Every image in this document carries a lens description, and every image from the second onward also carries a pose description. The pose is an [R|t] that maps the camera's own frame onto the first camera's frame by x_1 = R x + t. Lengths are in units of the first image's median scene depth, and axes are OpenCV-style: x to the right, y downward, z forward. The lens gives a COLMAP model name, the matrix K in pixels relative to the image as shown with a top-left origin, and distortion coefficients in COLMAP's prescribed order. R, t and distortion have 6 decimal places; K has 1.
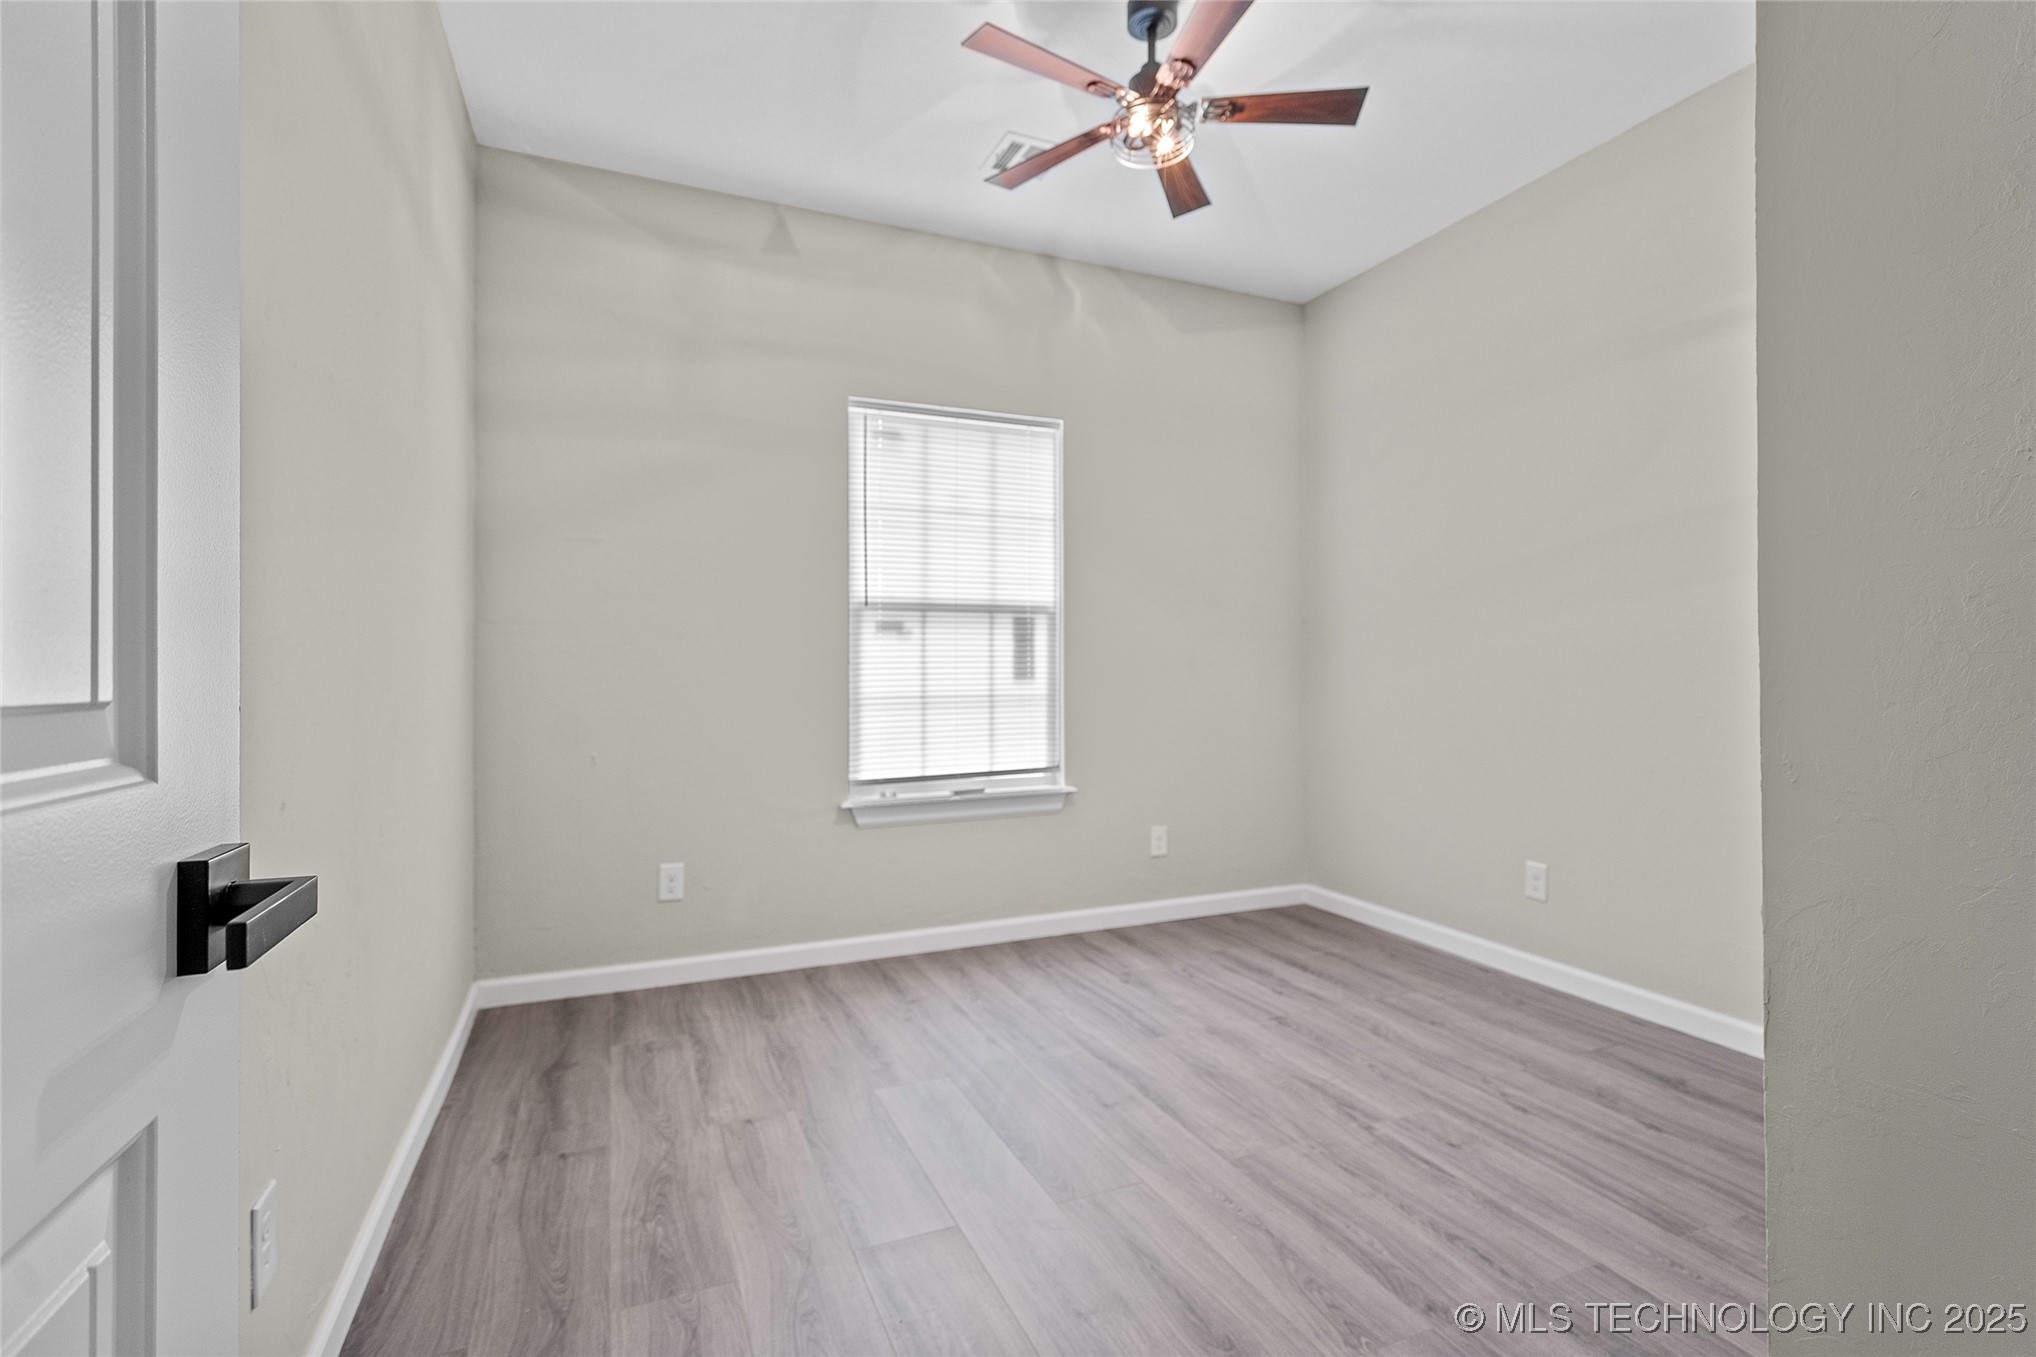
lens RADIAL K [[946.6, 0, 1029.6], [0, 946.6, 669.7], [0, 0, 1]] dist [-0.000536, 0.000015]
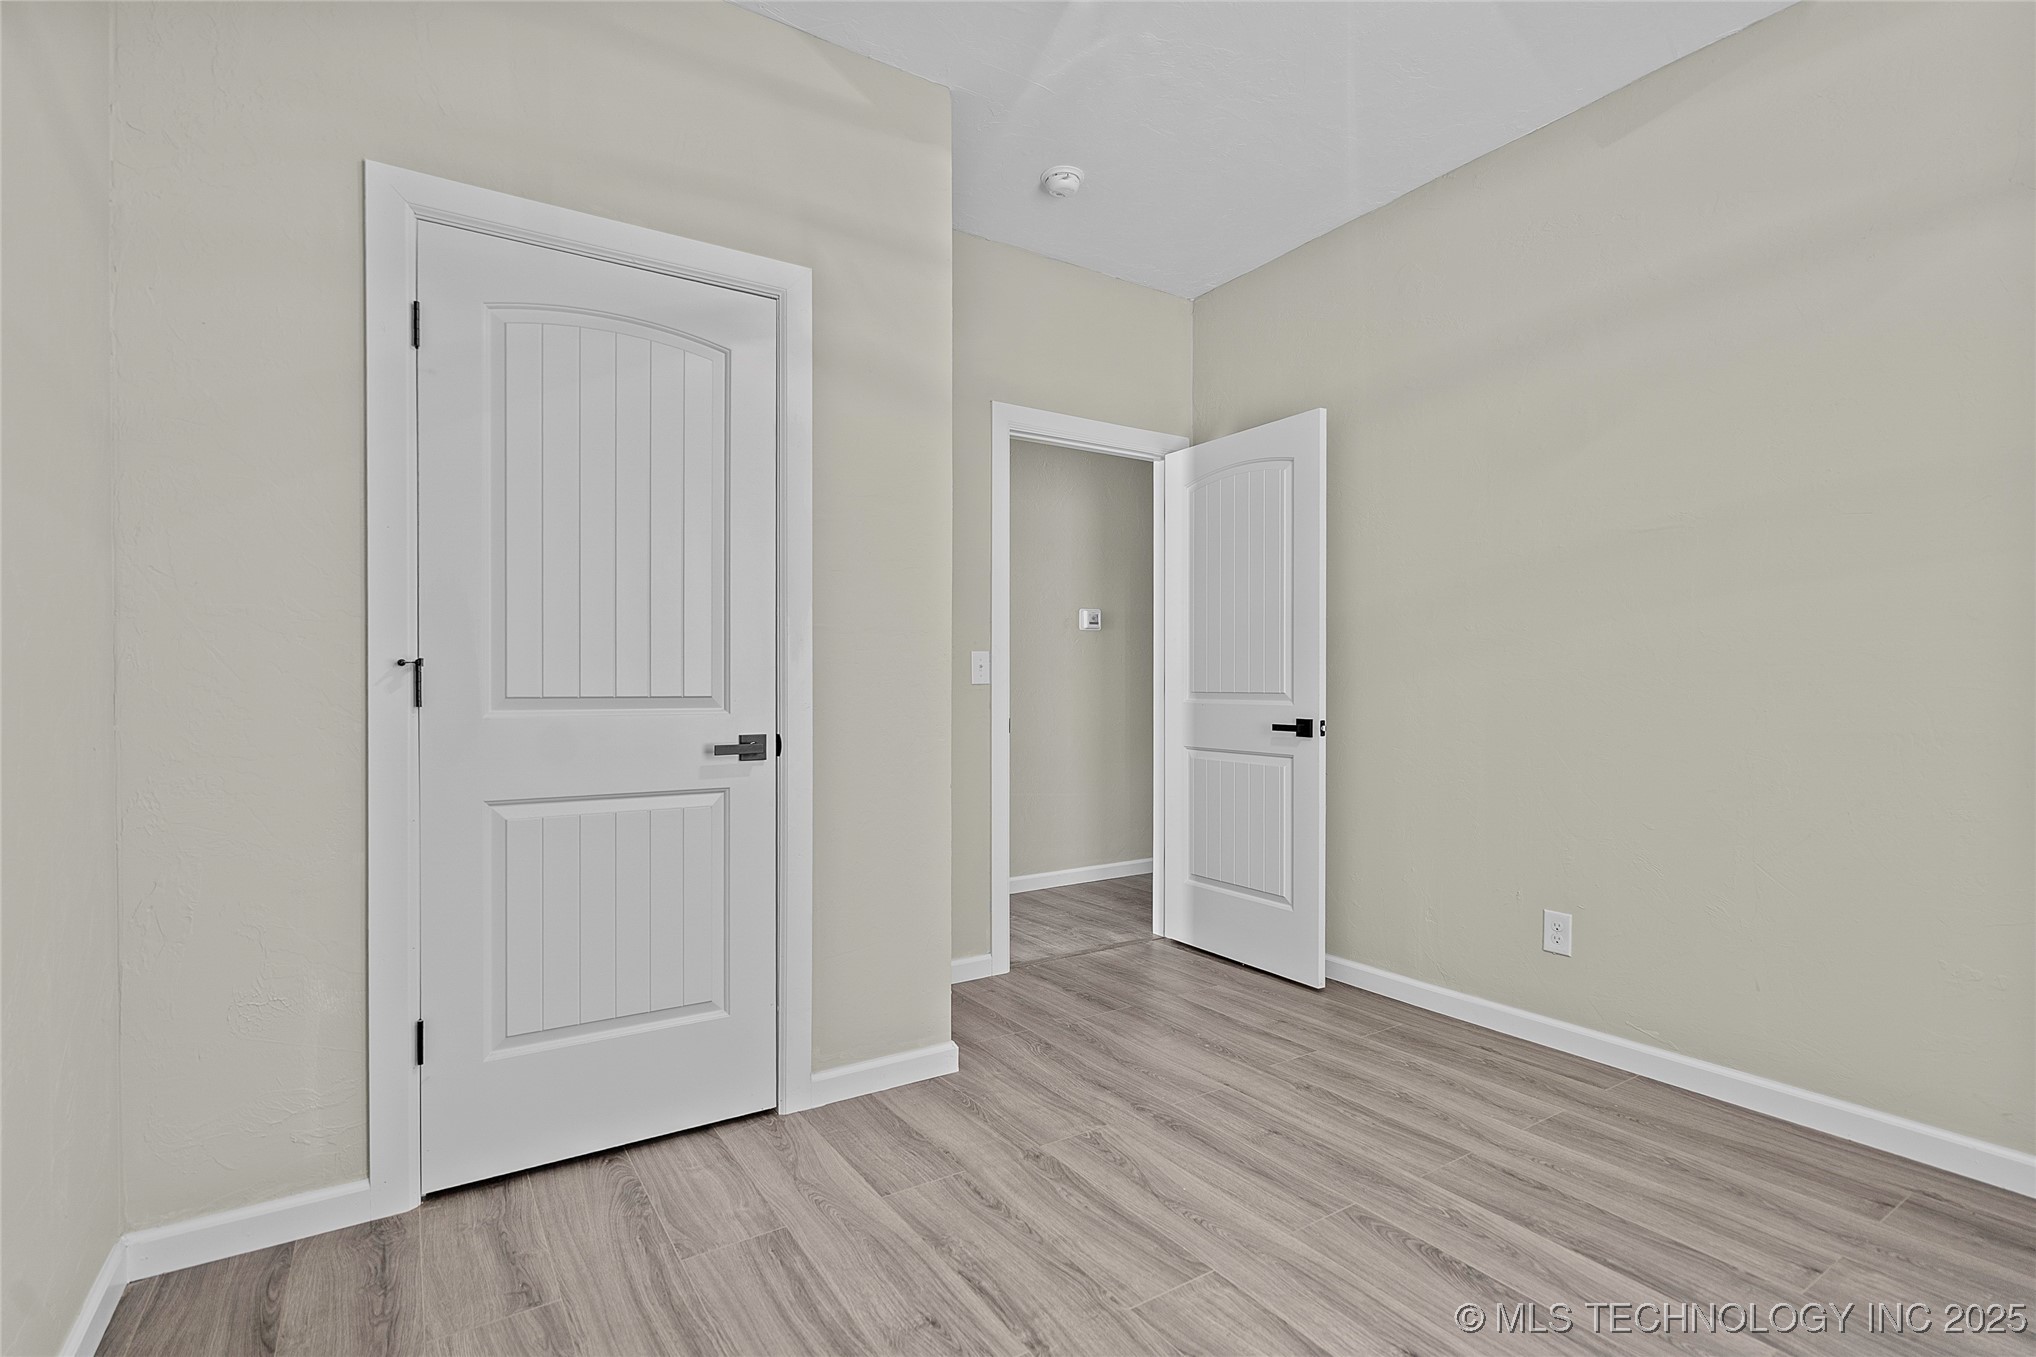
lens RADIAL K [[1045.8, 0, 1018.0], [0, 1045.8, 678.5], [0, 0, 1]] dist [0.078159, 0.000104]
pose [[-0.985716, 0.001696, -0.168409, 0.599452], [0.003520, 0.999938, -0.010529, -0.004499], [0.168381, -0.010971, -0.985661, 2.131408]]
